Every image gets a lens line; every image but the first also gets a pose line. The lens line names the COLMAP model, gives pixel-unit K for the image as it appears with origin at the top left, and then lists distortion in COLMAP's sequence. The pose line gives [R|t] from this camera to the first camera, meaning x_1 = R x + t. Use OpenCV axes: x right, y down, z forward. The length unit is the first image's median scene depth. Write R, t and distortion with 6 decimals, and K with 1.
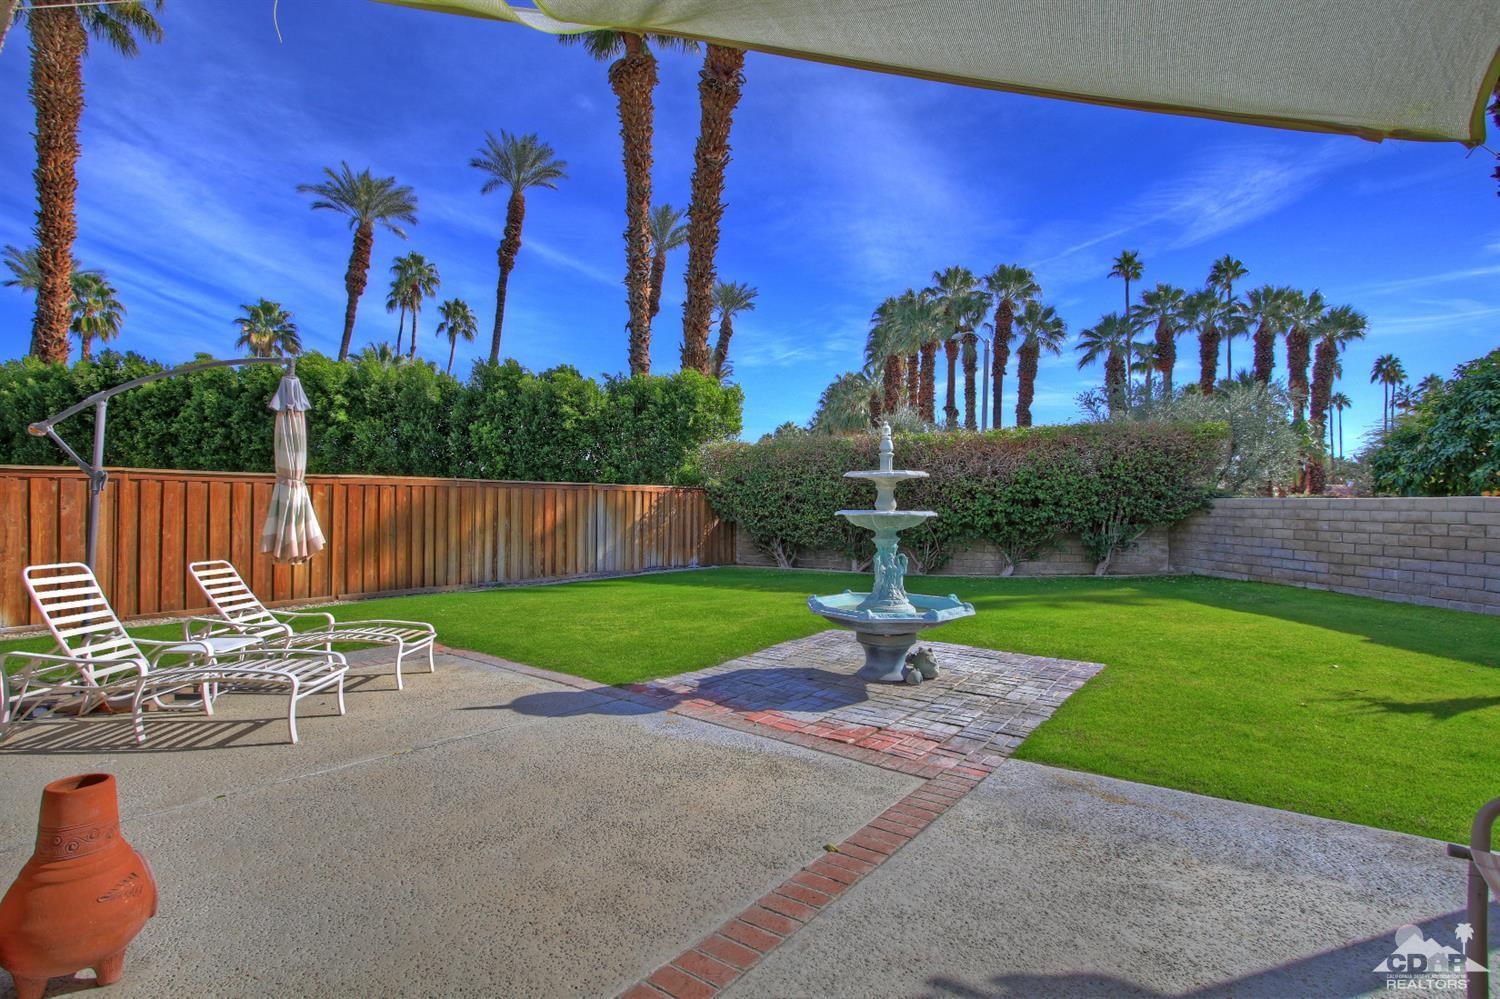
lens RADIAL K [[701.7, 0, 750.4], [0, 701.7, 504.1], [0, 0, 1]] dist [-0.012280, 0.001696]
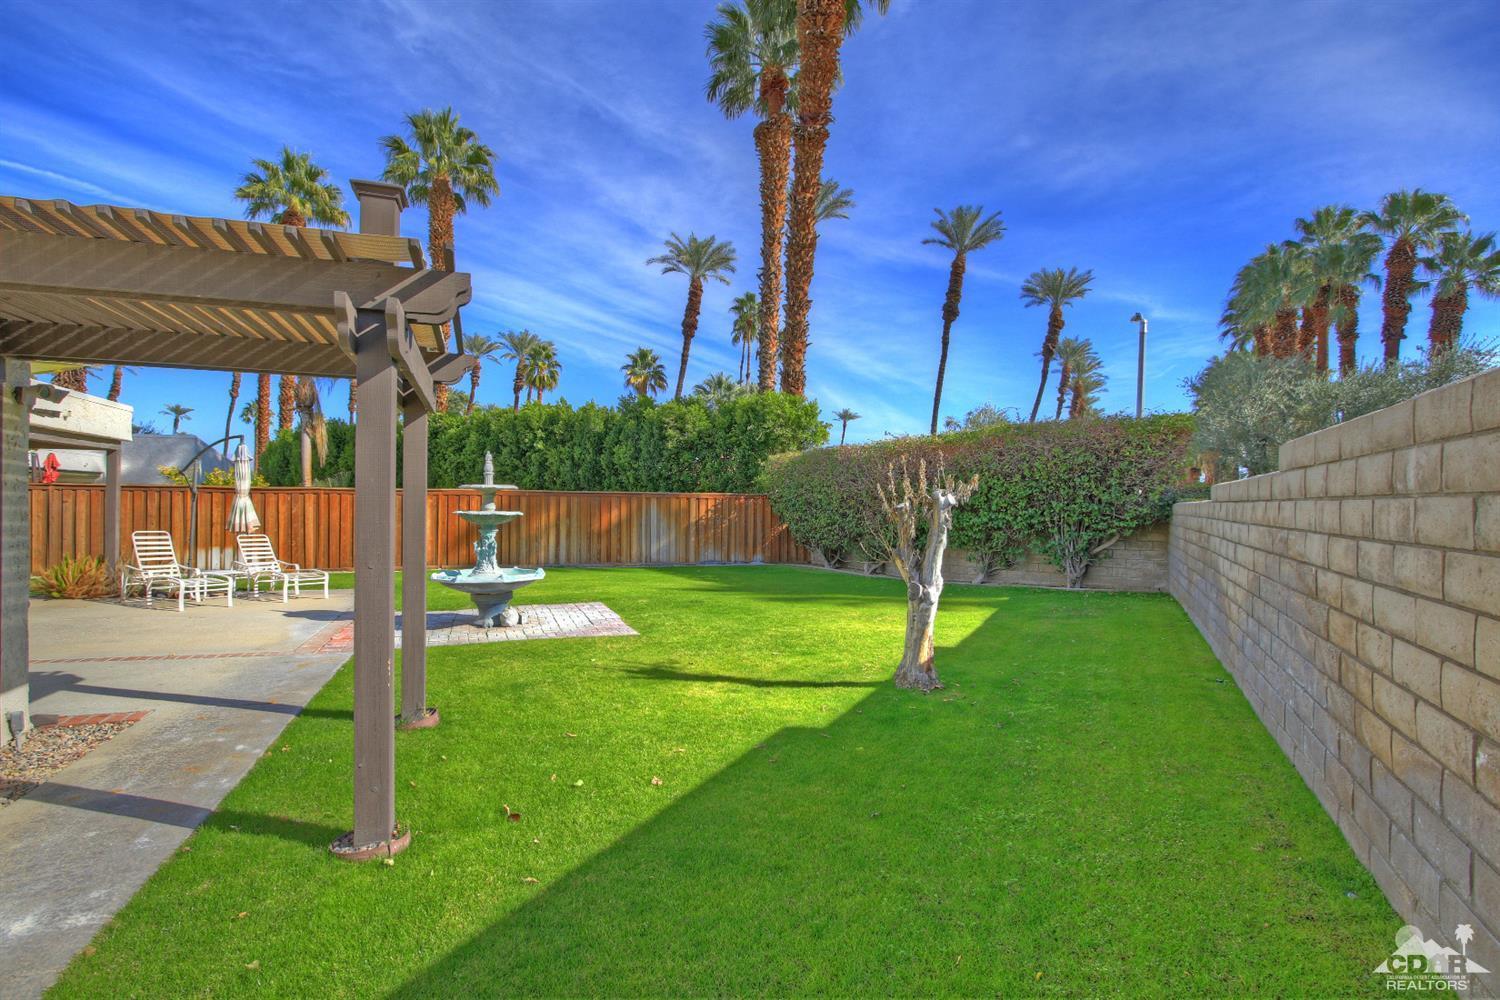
lens RADIAL K [[701.7, 0, 741.7], [0, 701.7, 500.6], [0, 0, 1]] dist [-0.012280, 0.001696]
pose [[0.854413, -0.003340, -0.519583, 0.478716], [-0.003780, 0.999913, -0.012643, 0.001198], [0.519580, 0.012766, 0.854326, 0.004618]]
